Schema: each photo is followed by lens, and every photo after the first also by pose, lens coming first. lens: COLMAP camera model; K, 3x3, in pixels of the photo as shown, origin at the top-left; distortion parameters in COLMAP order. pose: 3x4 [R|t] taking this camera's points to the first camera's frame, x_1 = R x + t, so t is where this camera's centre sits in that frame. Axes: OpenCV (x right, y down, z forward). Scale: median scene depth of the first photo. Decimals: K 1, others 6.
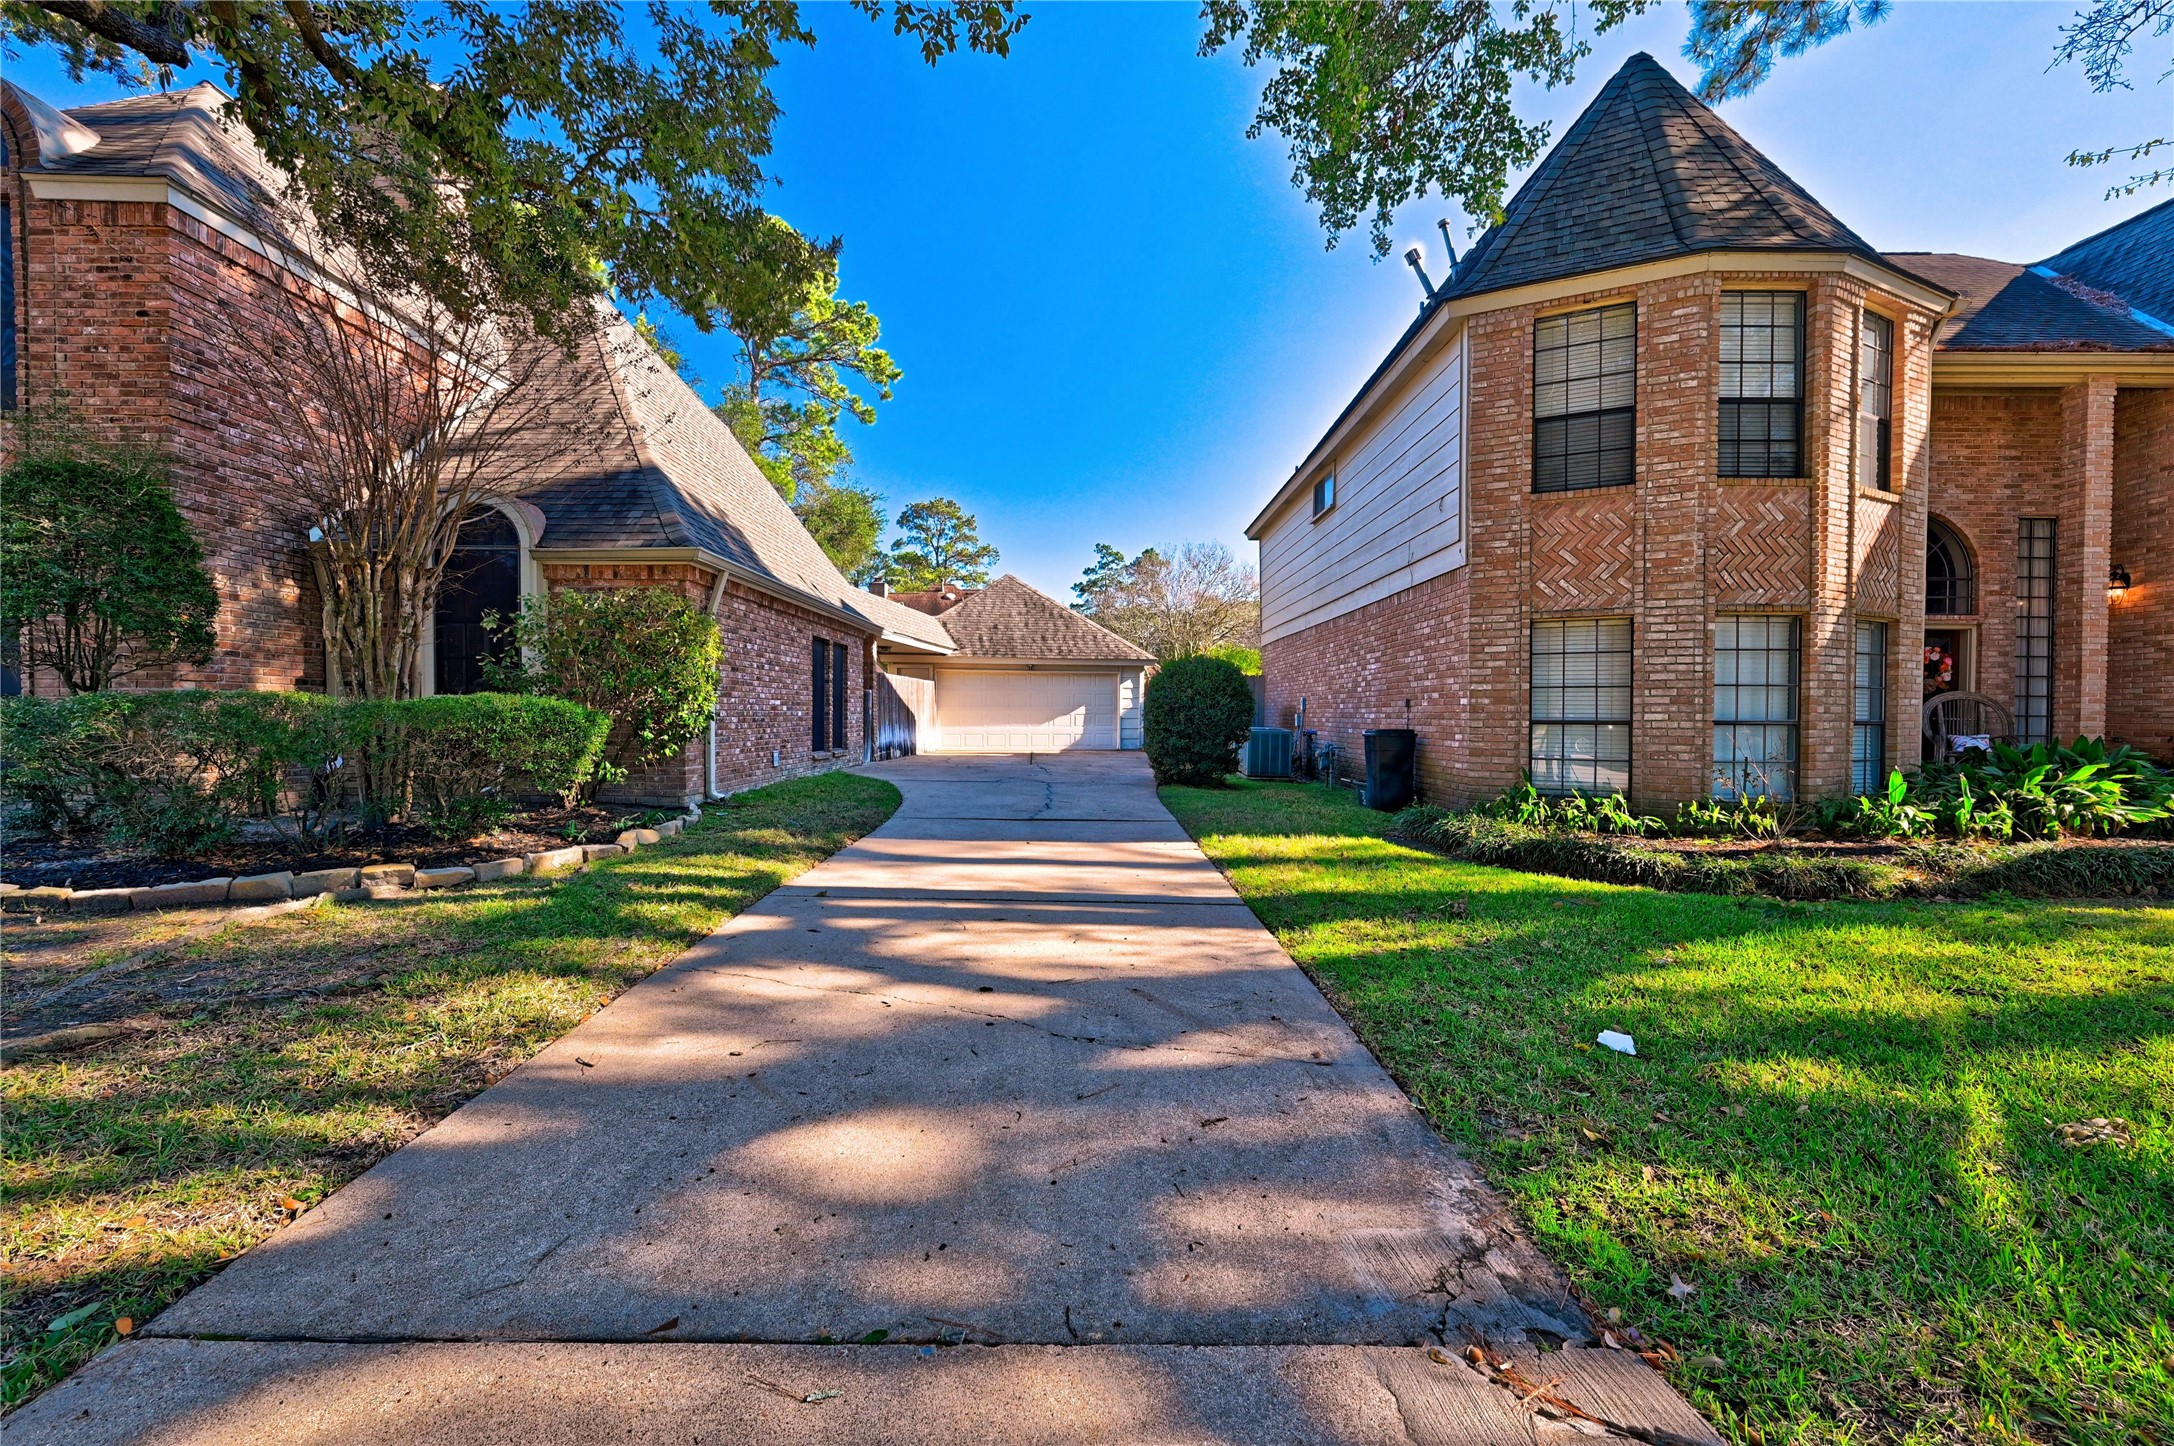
lens RADIAL K [[947.7, 0, 1085.6], [0, 947.7, 721.4], [0, 0, 1]] dist [0.002115, 0.000164]
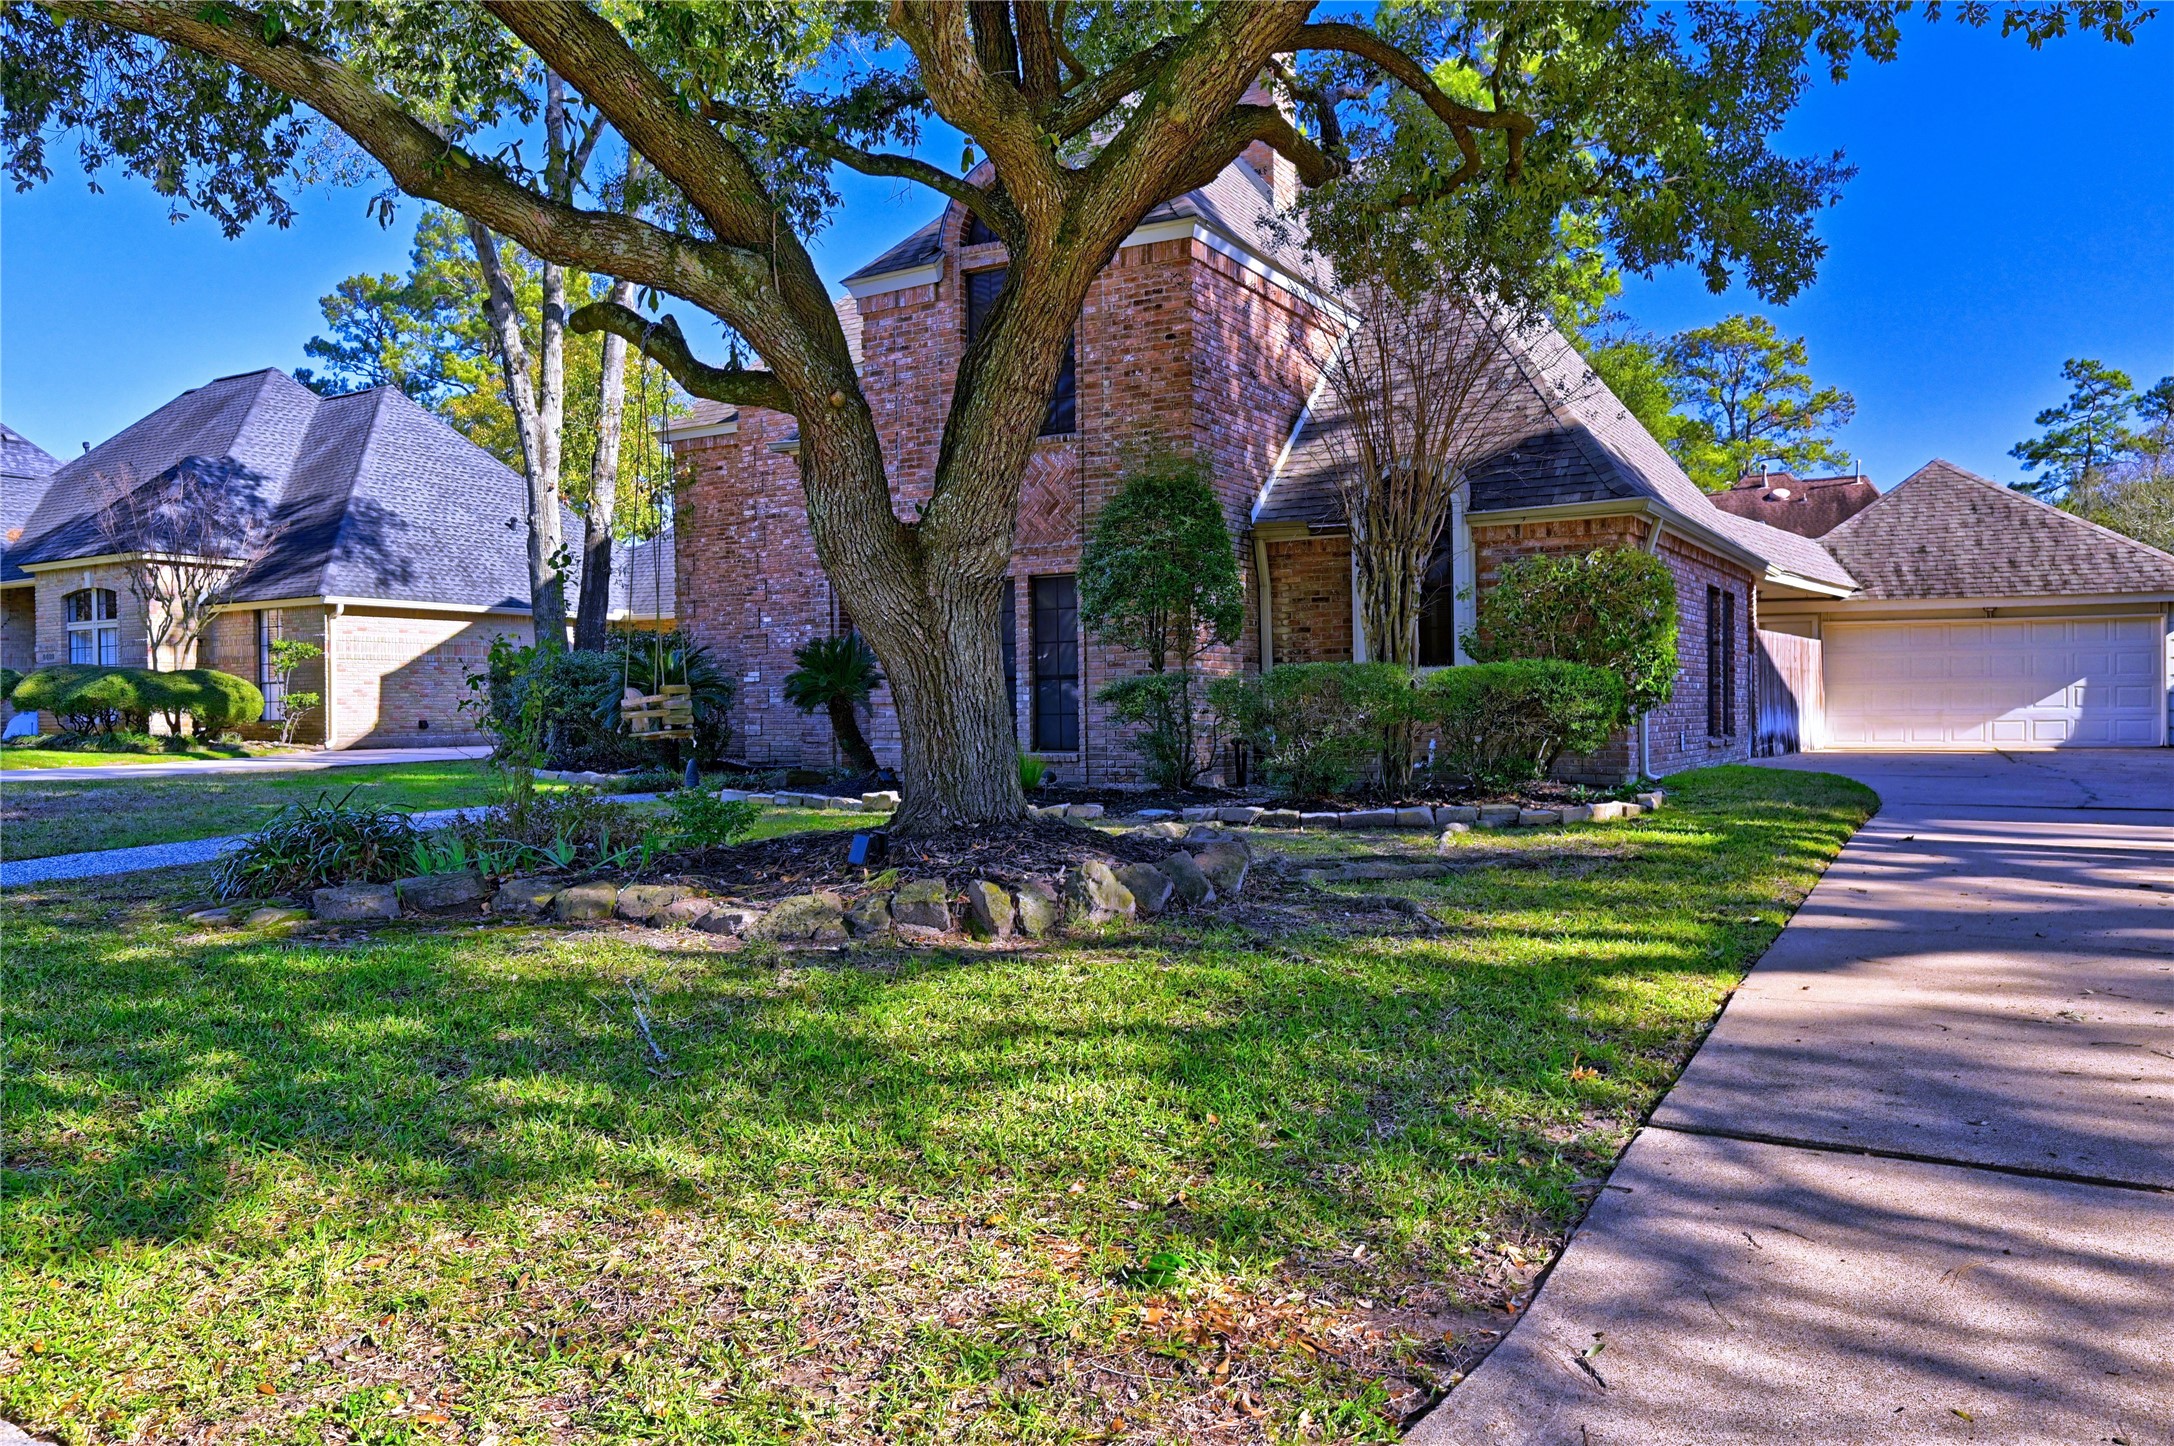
lens RADIAL K [[1600.9, 0, 1084.9], [0, 1600.9, 705.8], [0, 0, 1]] dist [0.006703, -0.002193]
pose [[0.857707, -0.015586, -0.513903, -0.055398], [0.011315, 0.999871, -0.011441, 0.016913], [0.514015, 0.003998, 0.857772, -0.366669]]
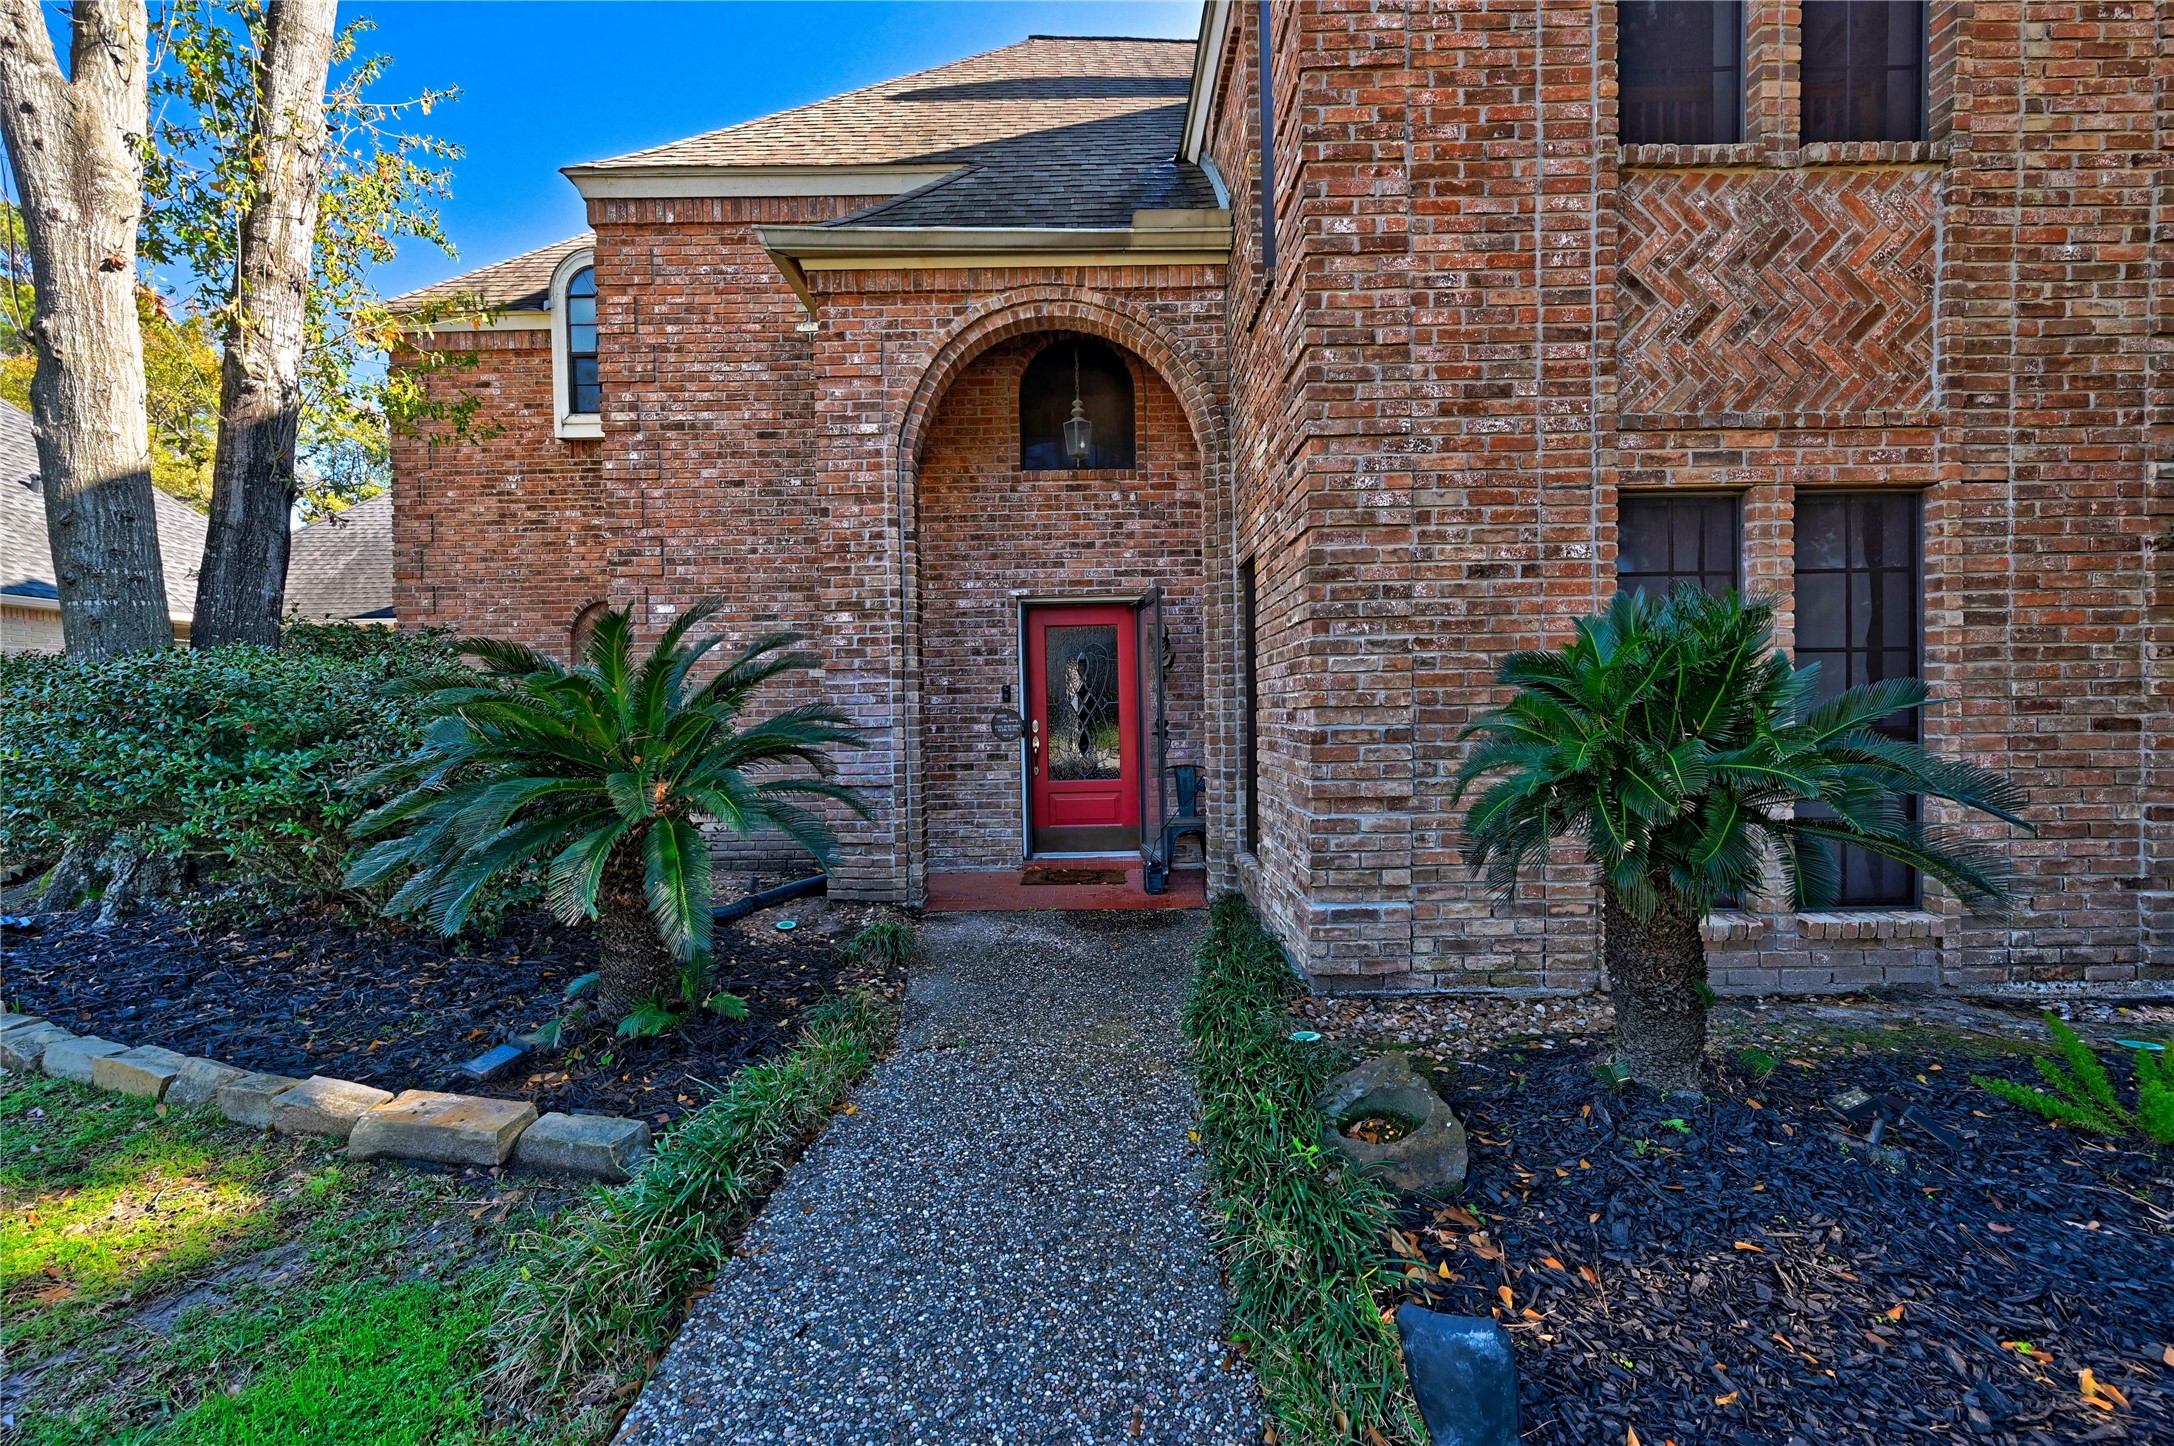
lens RADIAL K [[851.5, 0, 1081.0], [0, 851.5, 721.8], [0, 0, 1]] dist [-0.003107, 0.000241]
pose [[0.999801, -0.017958, -0.008668, -0.840766], [0.018003, 0.999824, 0.005236, -0.023340], [0.008572, -0.005391, 0.999949, 0.305590]]
